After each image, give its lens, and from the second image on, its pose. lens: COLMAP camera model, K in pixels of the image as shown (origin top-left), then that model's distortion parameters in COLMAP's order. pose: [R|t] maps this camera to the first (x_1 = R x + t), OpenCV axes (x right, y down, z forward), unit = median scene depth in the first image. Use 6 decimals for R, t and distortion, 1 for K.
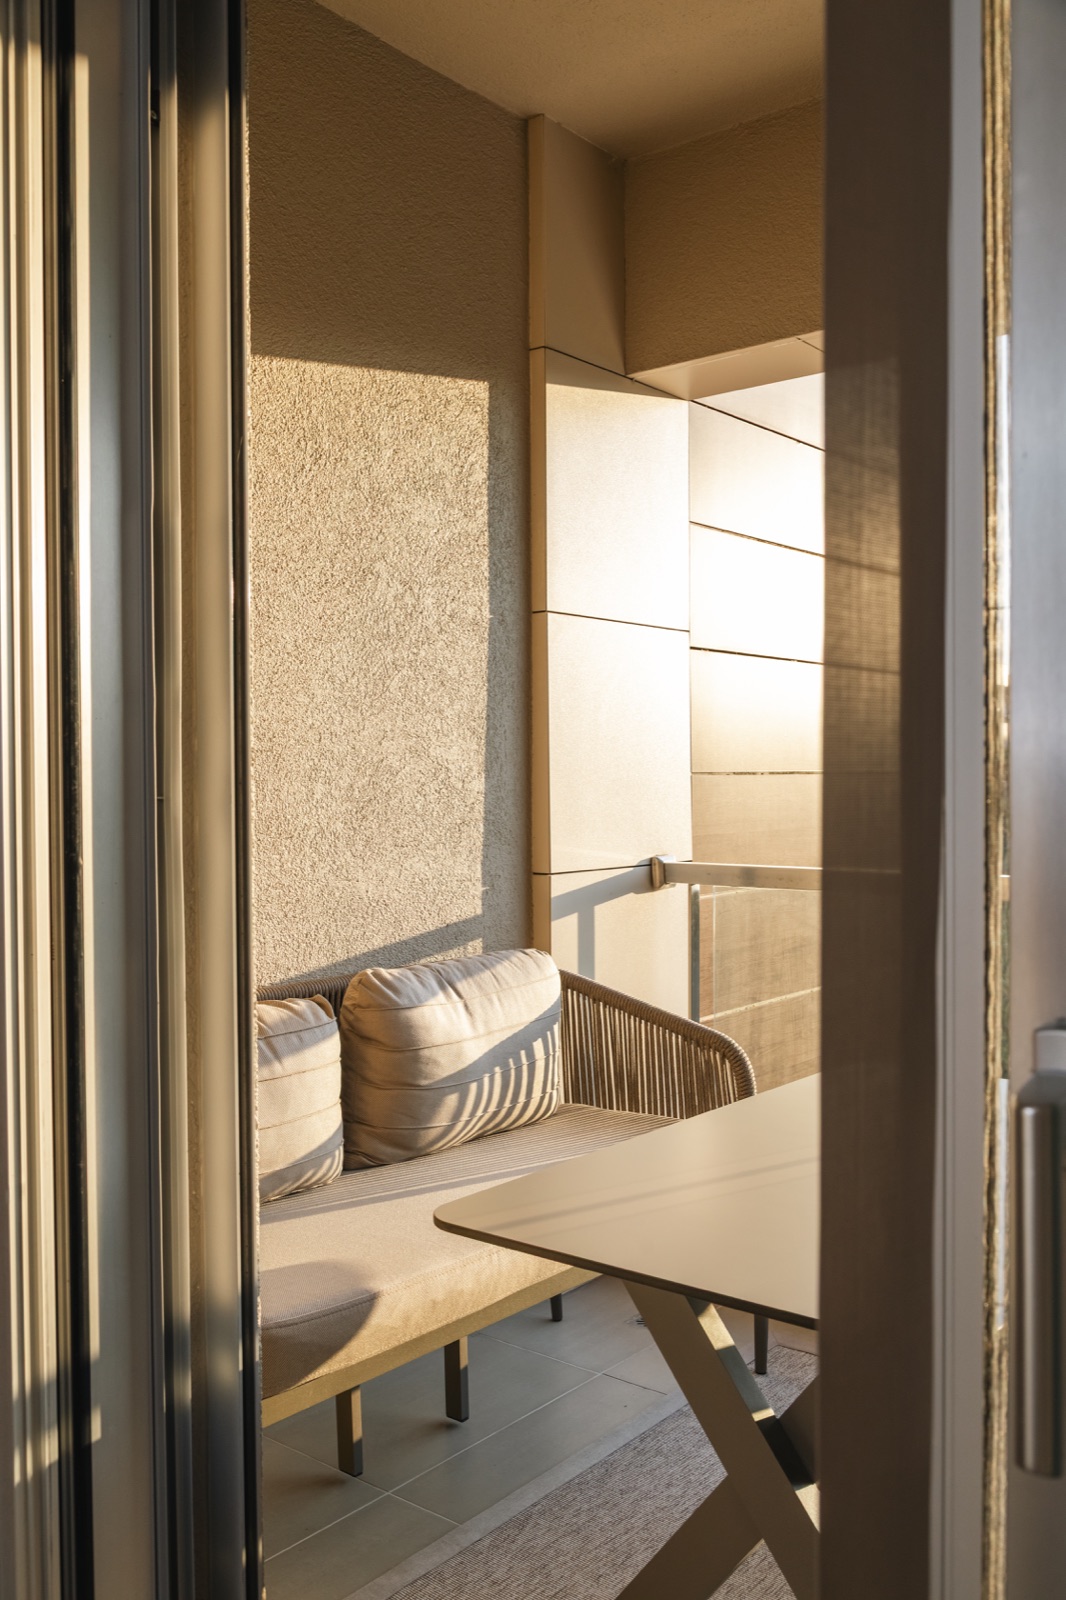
lens RADIAL K [[1402.6, 0, 533.0], [0, 1402.6, 800.0], [0, 0, 1]] dist [-0.010109, -0.010698]
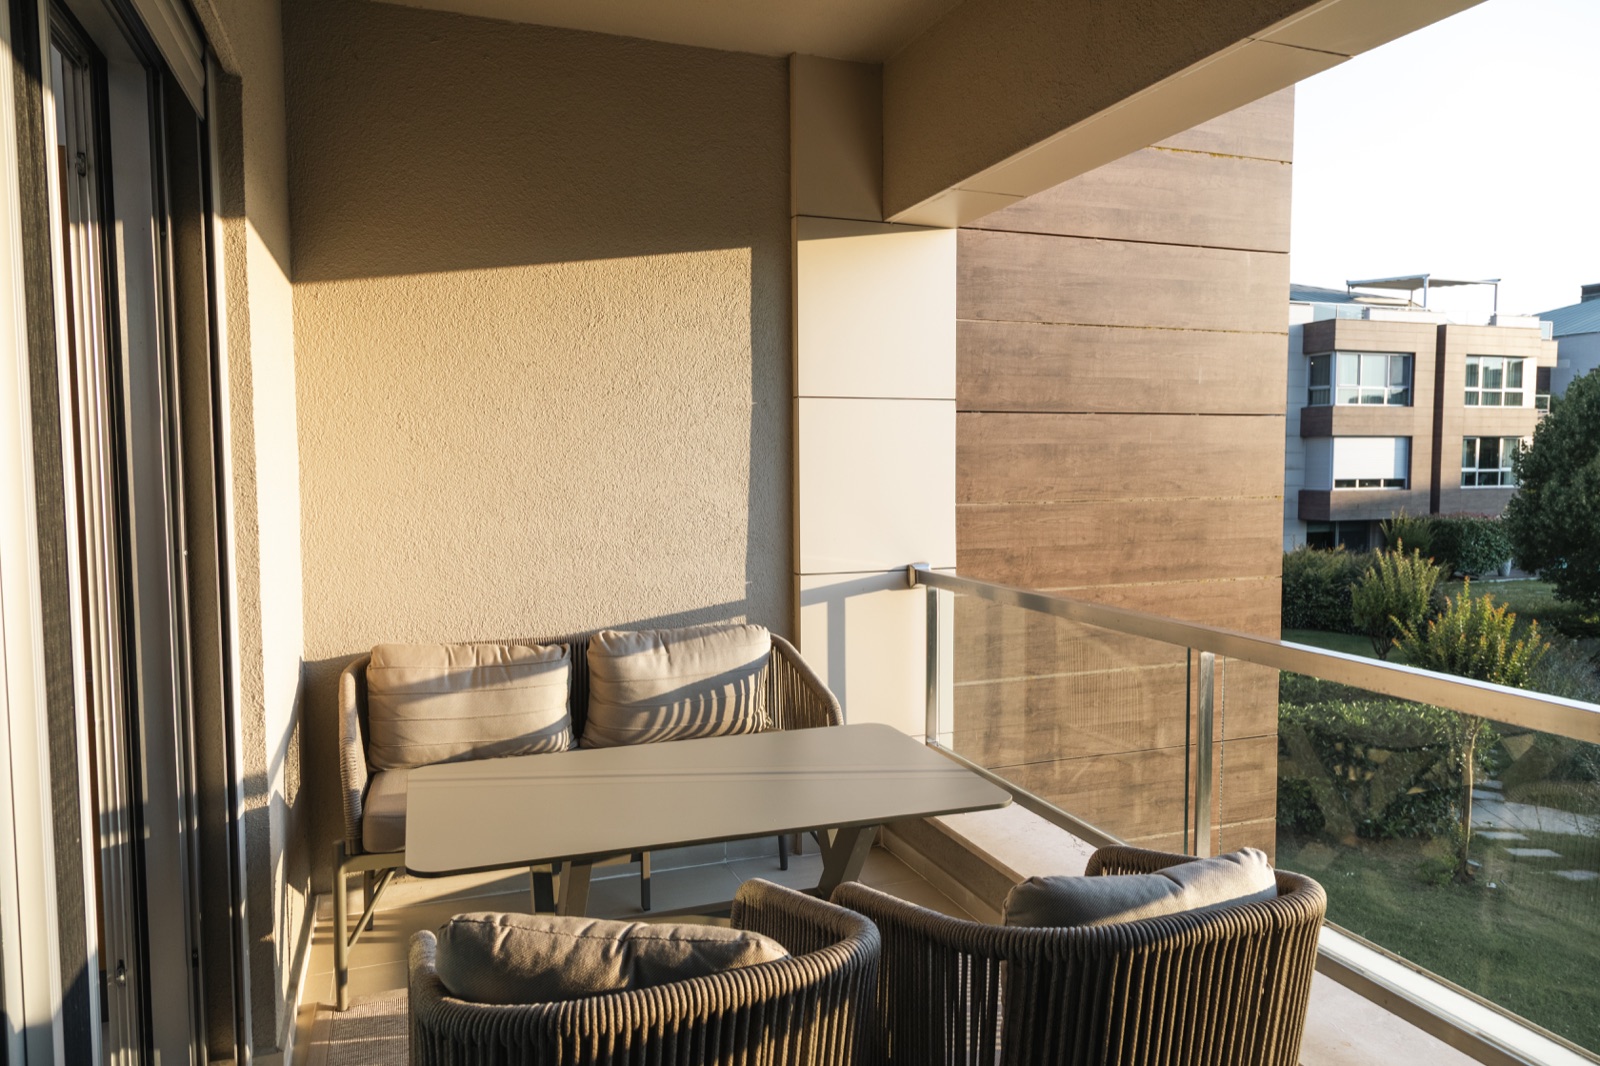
lens RADIAL K [[1073.6, 0, 798.5], [0, 1073.6, 525.6], [0, 0, 1]] dist [0.005227, 0.000770]
pose [[0.858576, 0.035711, -0.511442, 0.617498], [-0.009349, 0.998496, 0.054023, -0.063345], [0.512602, -0.041601, 0.857618, 0.028331]]
